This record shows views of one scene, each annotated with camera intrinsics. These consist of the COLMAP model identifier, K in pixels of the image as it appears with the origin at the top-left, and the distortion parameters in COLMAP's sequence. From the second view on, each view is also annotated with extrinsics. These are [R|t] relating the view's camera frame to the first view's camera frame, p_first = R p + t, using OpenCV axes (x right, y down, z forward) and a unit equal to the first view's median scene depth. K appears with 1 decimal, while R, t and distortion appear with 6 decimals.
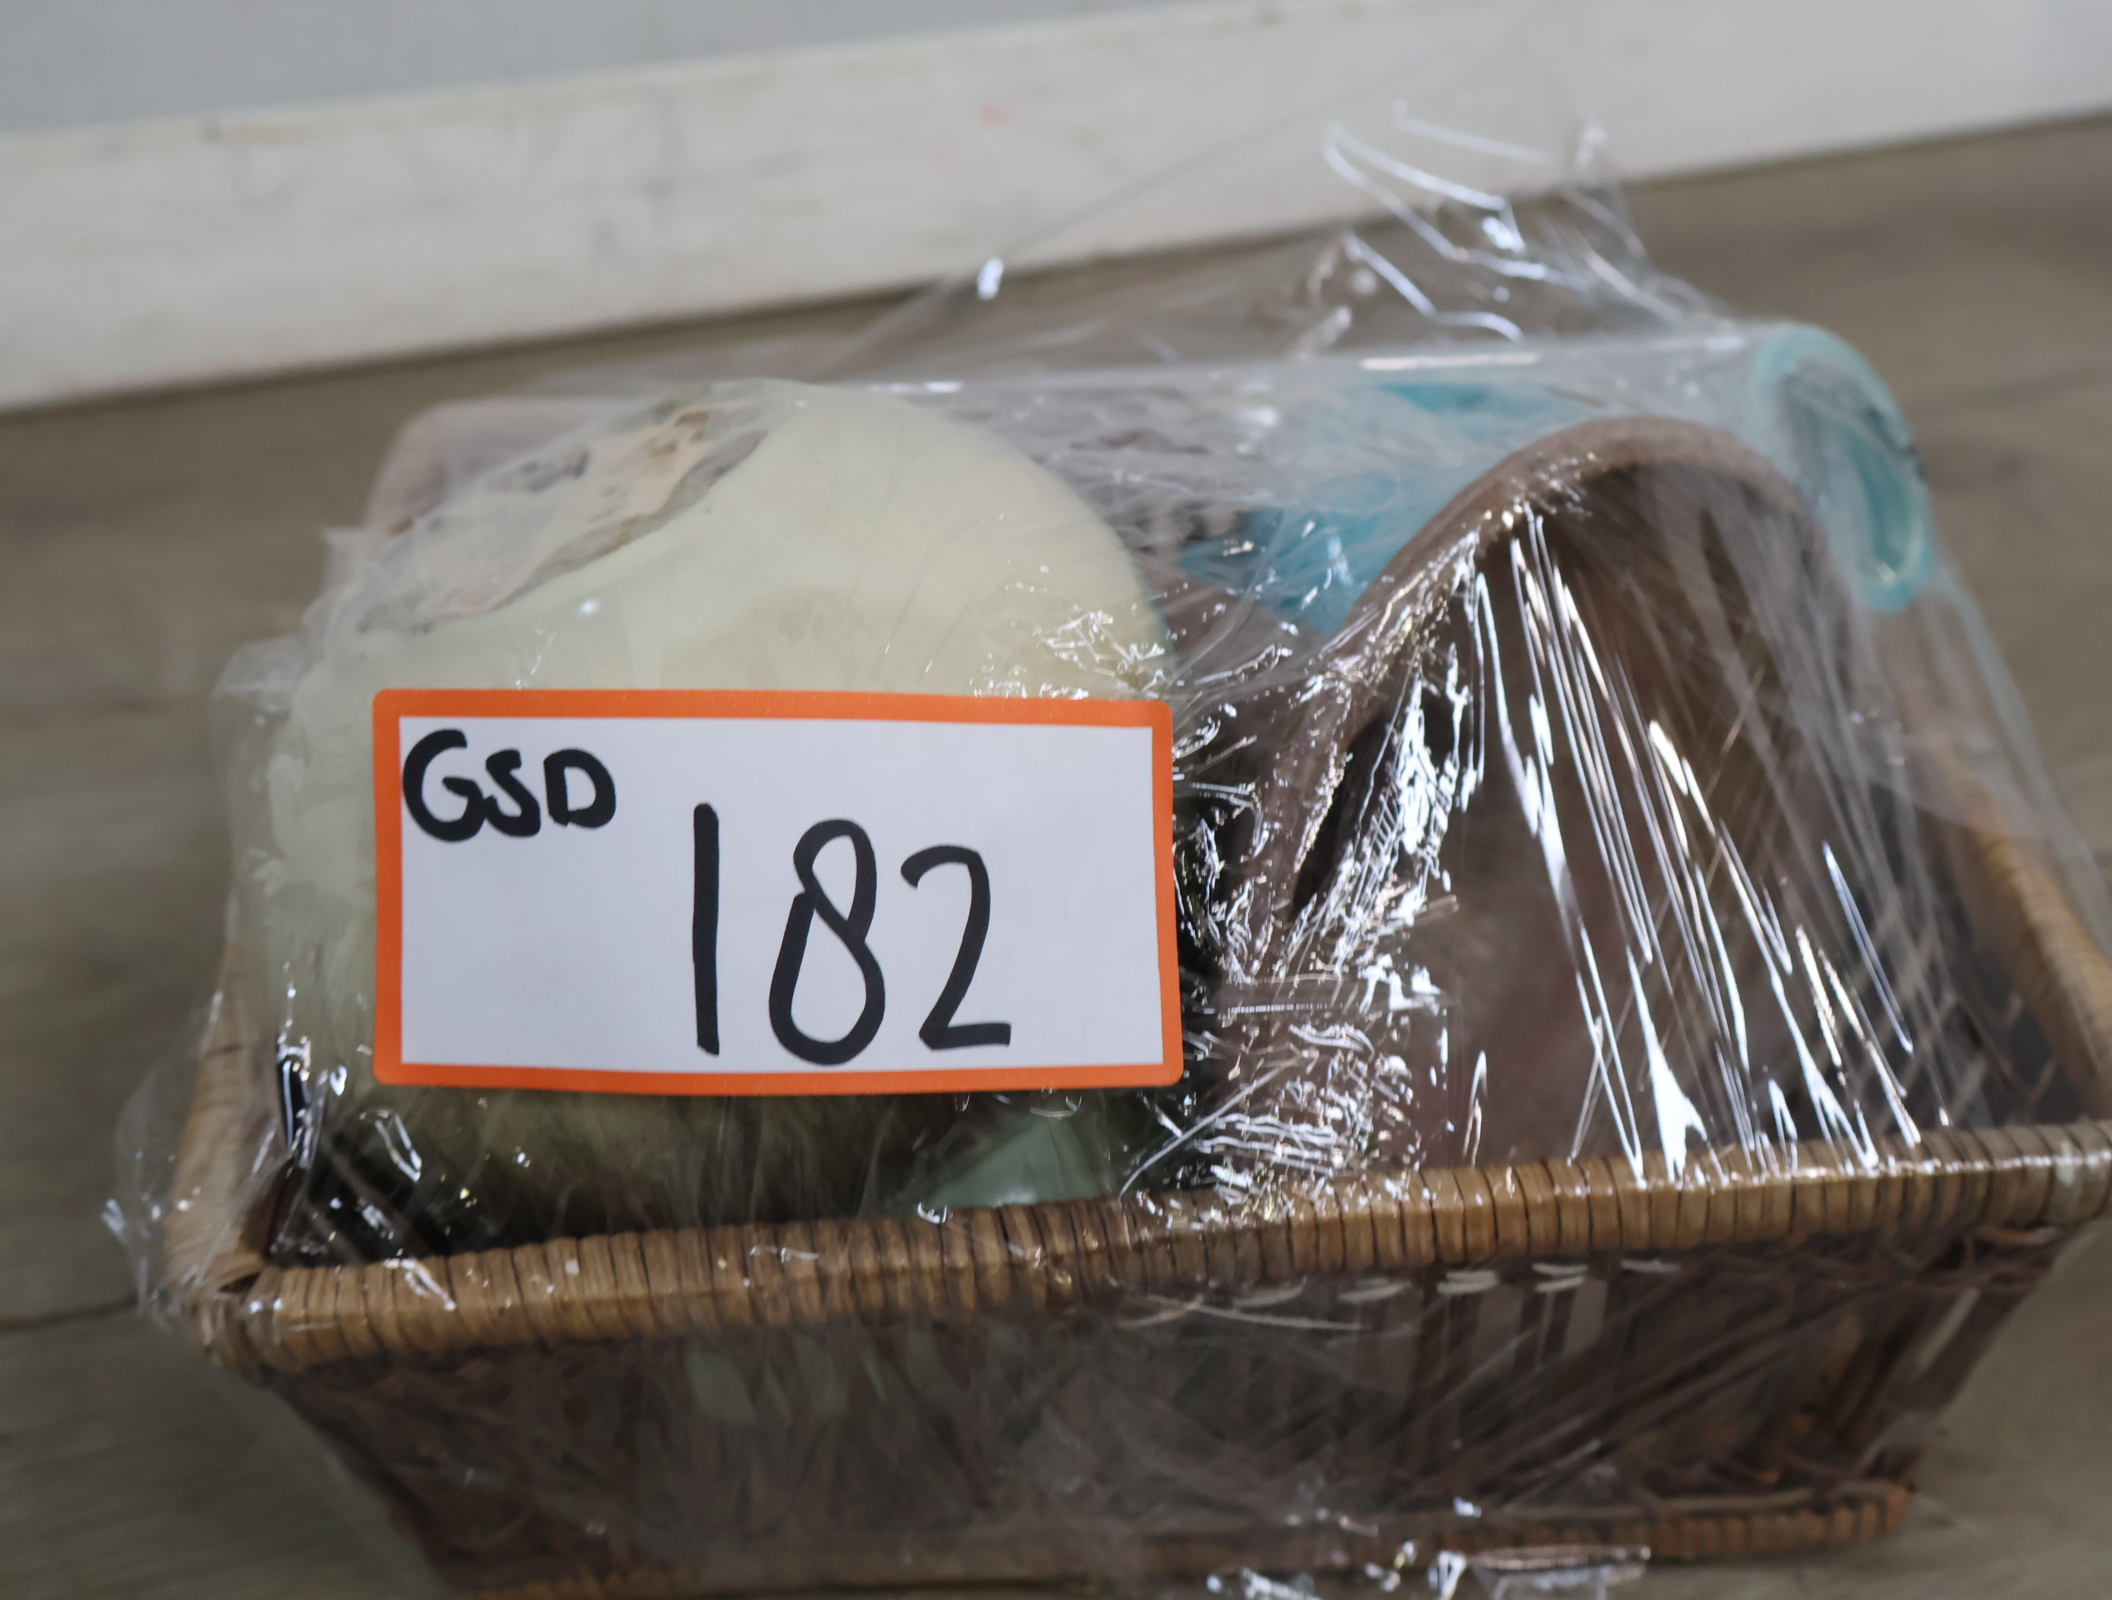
lens RADIAL K [[2879.0, 0, 1054.6], [0, 2879.0, 807.4], [0, 0, 1]] dist [0.007719, 0.000000]
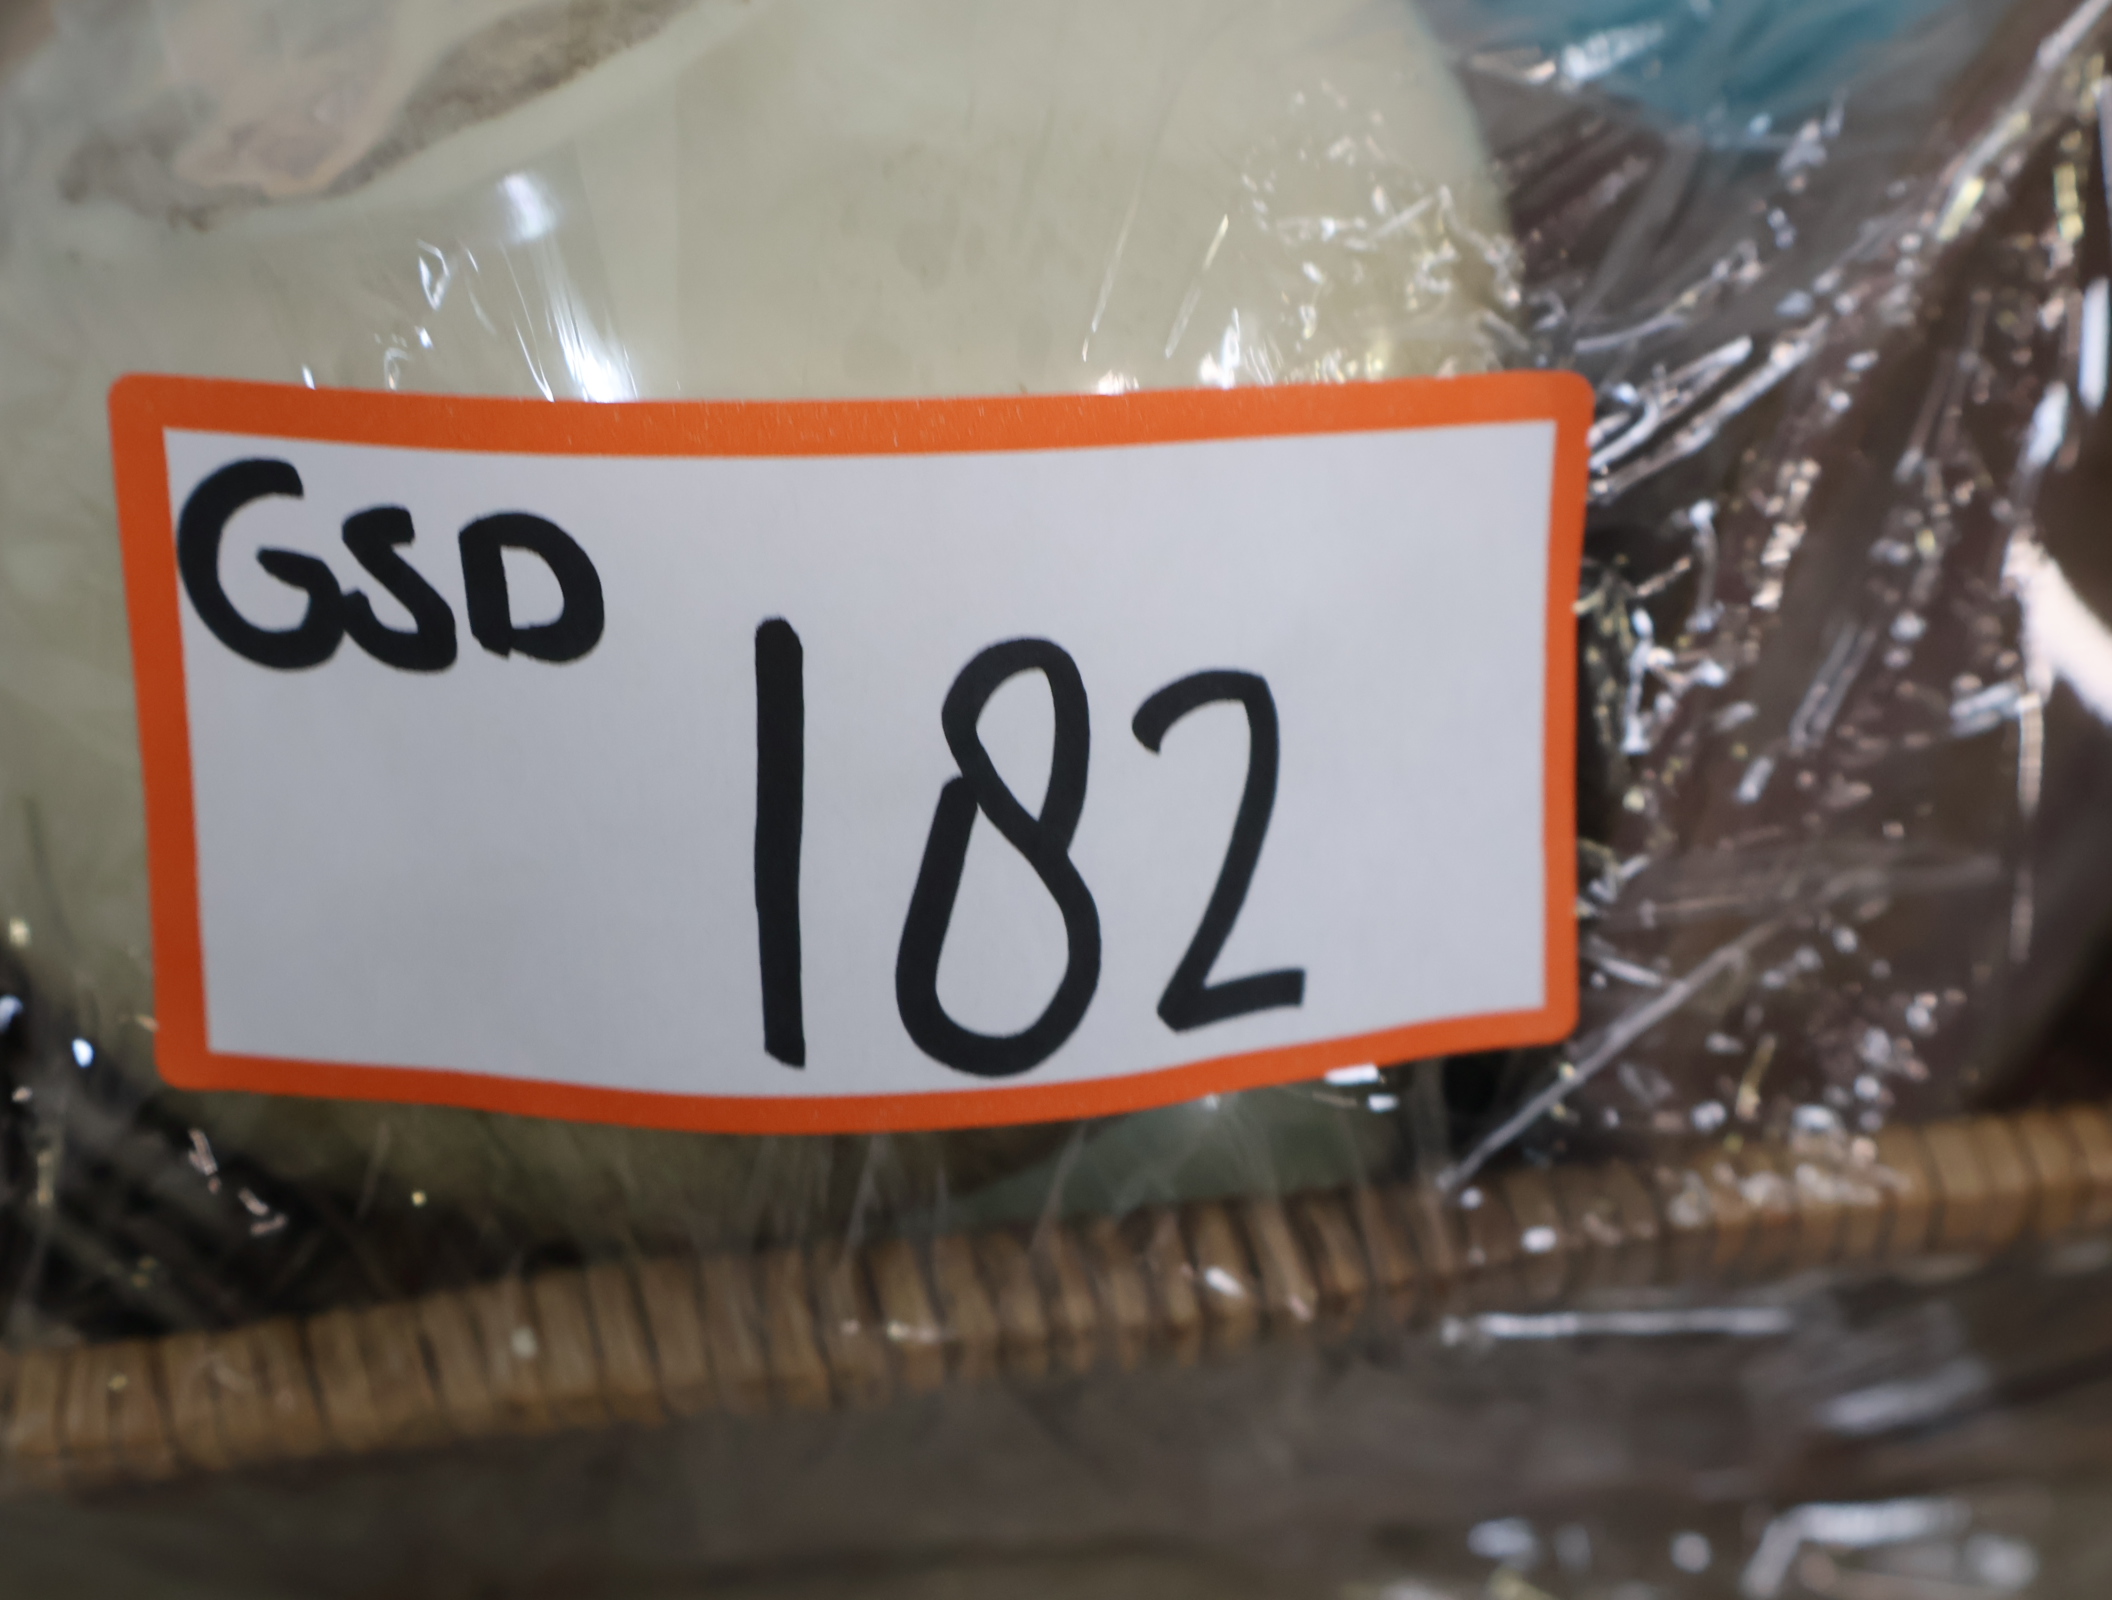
lens RADIAL K [[2879.0, 0, 1055.9], [0, 2879.0, 788.2], [0, 0, 1]] dist [0.007719, 0.000000]
pose [[0.995519, -0.005530, 0.094396, -0.118729], [-0.020914, 0.960689, 0.276837, -0.115980], [-0.092216, -0.277571, 0.956269, 0.479377]]
